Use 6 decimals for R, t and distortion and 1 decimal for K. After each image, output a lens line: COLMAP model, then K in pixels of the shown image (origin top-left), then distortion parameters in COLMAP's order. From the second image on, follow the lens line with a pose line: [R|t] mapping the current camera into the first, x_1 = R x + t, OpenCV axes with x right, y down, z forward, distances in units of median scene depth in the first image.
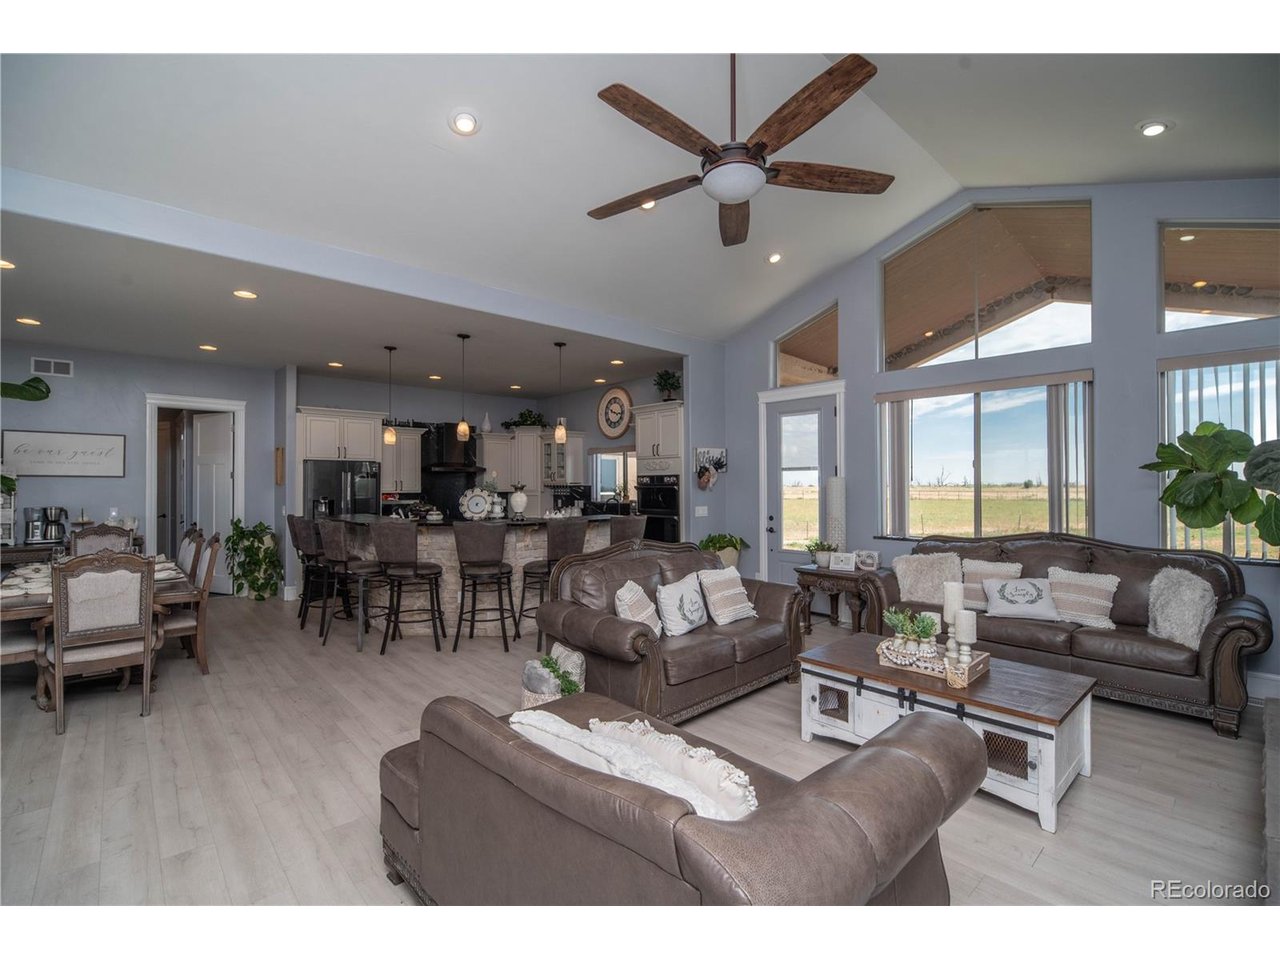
lens RADIAL K [[575.1, 0, 640.0], [0, 575.1, 480.0], [0, 0, 1]] dist [-0.008839, 0.000049]
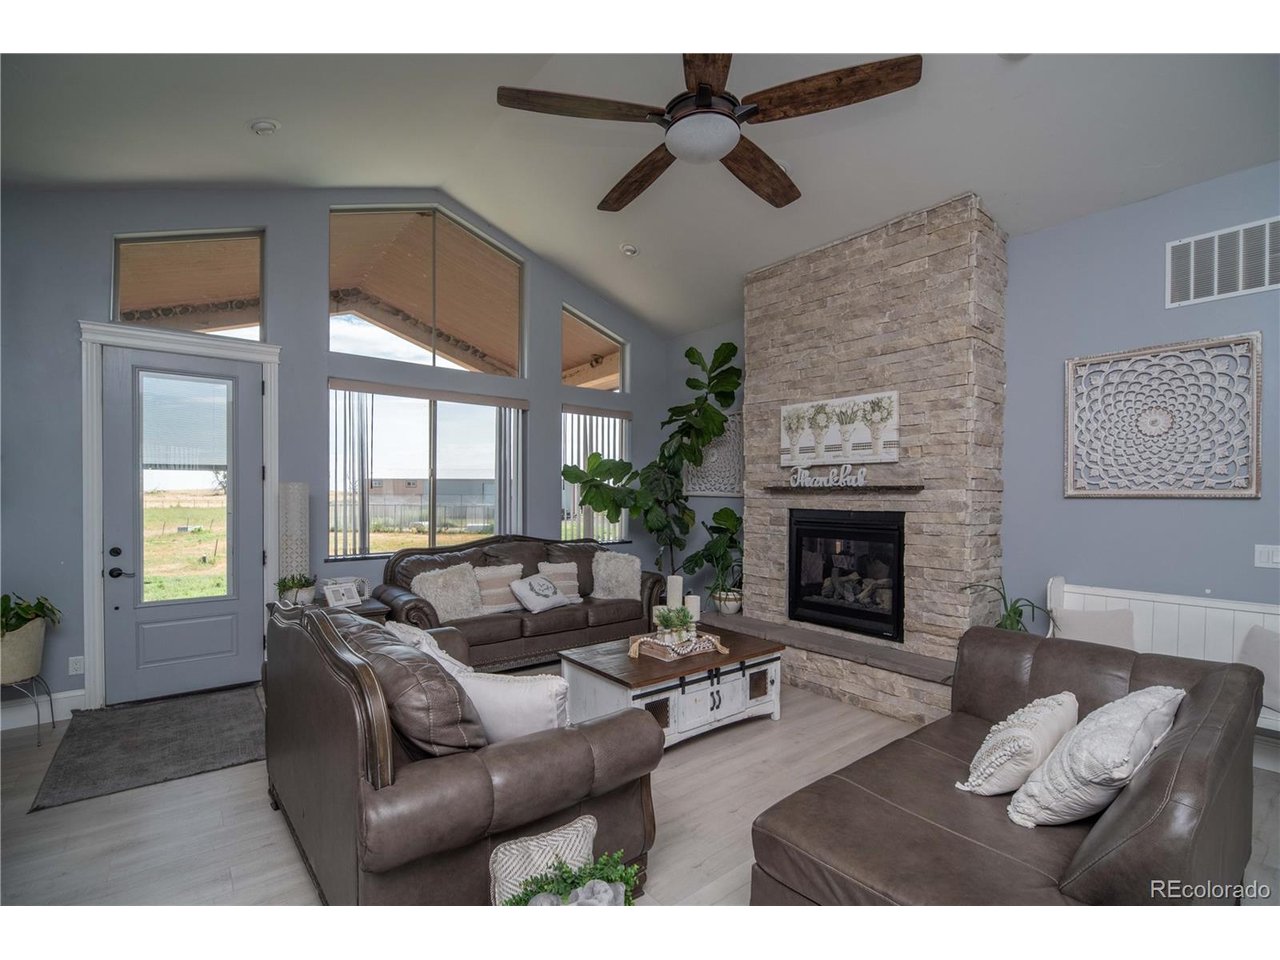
lens RADIAL K [[586.3, 0, 637.9], [0, 586.3, 499.1], [0, 0, 1]] dist [-0.009706, 0.000108]
pose [[0.054908, -0.006931, 0.998467, -0.331789], [-0.011472, 0.999906, 0.007572, 0.005011], [-0.998425, -0.011870, 0.054824, 0.491643]]
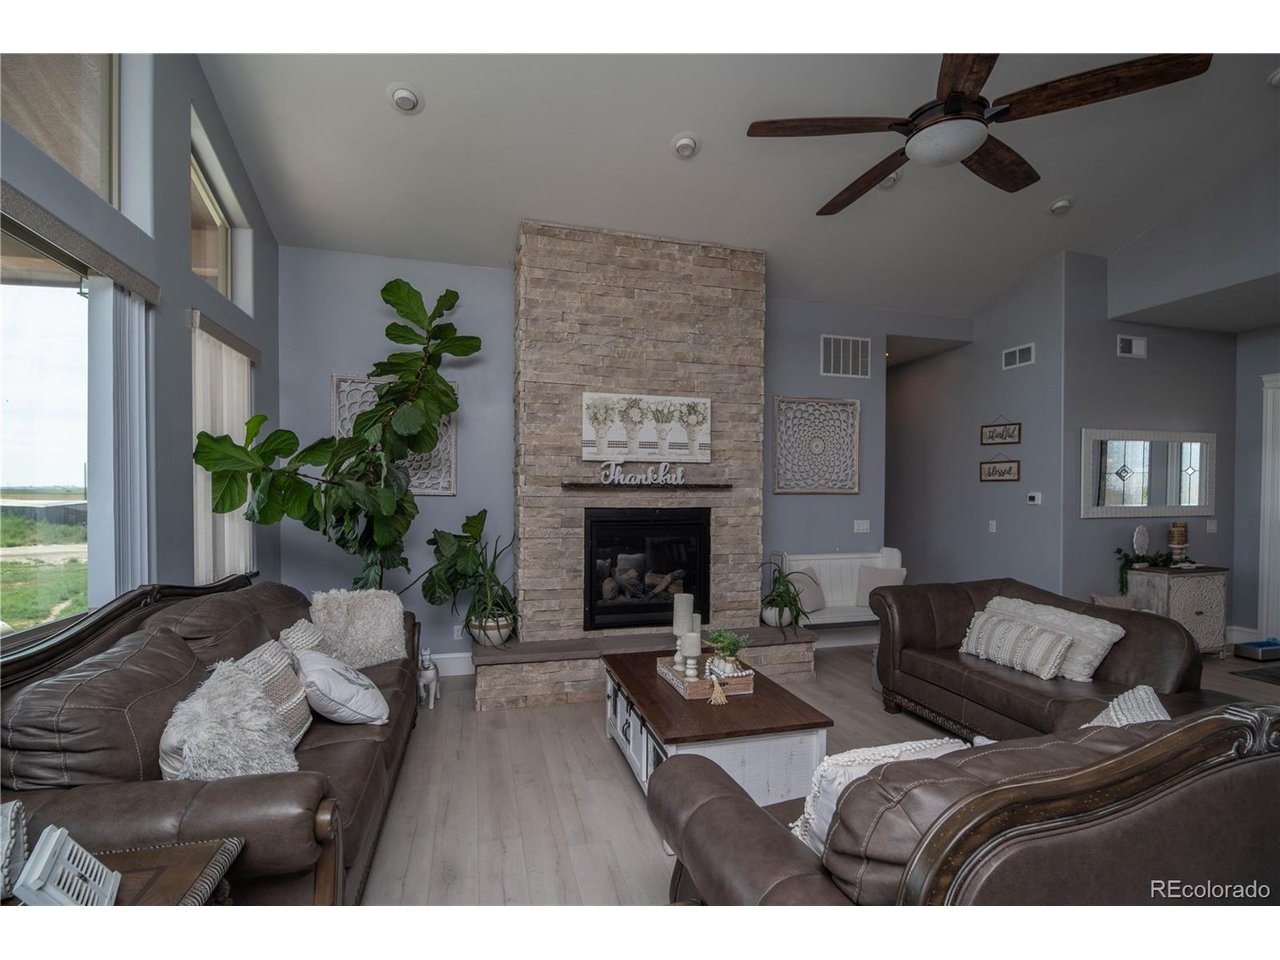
lens RADIAL K [[586.3, 0, 637.9], [0, 586.3, 499.1], [0, 0, 1]] dist [-0.009706, 0.000108]
pose [[-0.895726, -0.007632, 0.444541, 0.088442], [-0.005753, 0.999968, 0.005576, 0.006674], [-0.444569, 0.002437, -0.895741, 0.929031]]
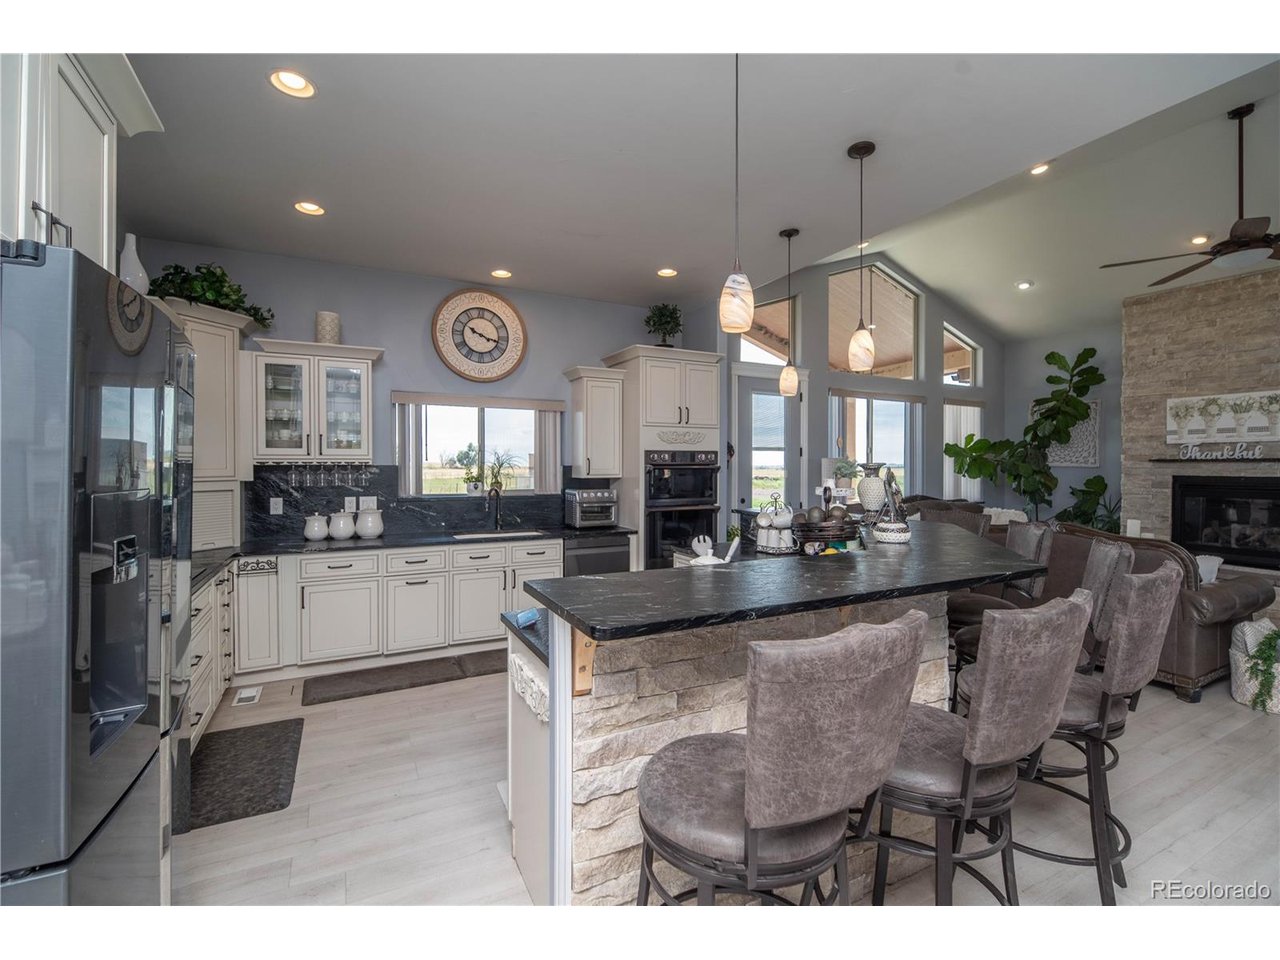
lens RADIAL K [[574.1, 0, 643.7], [0, 574.1, 471.5], [0, 0, 1]] dist [-0.009103, -0.000731]
pose [[0.256056, -0.006756, 0.966638, -0.758101], [-0.008181, 0.999925, 0.009156, 0.012598], [-0.966627, -0.010252, 0.255982, 0.980756]]
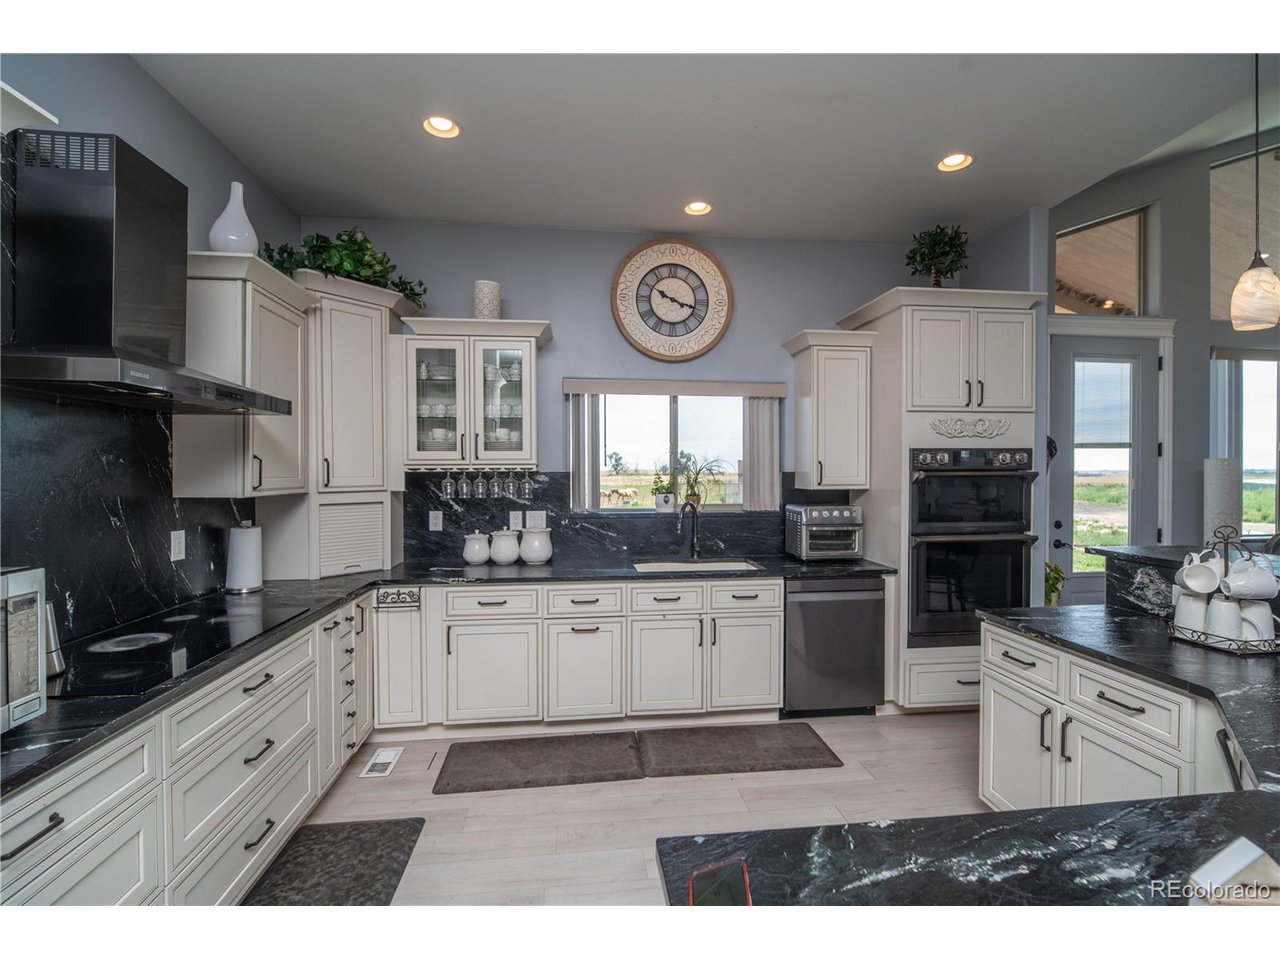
lens RADIAL K [[575.1, 0, 640.0], [0, 575.1, 480.0], [0, 0, 1]] dist [-0.008839, 0.000049]
pose [[0.583511, -0.009514, 0.812049, -0.562085], [-0.005713, 0.999859, 0.015819, 0.012387], [-0.812085, -0.013870, 0.583374, 1.075700]]
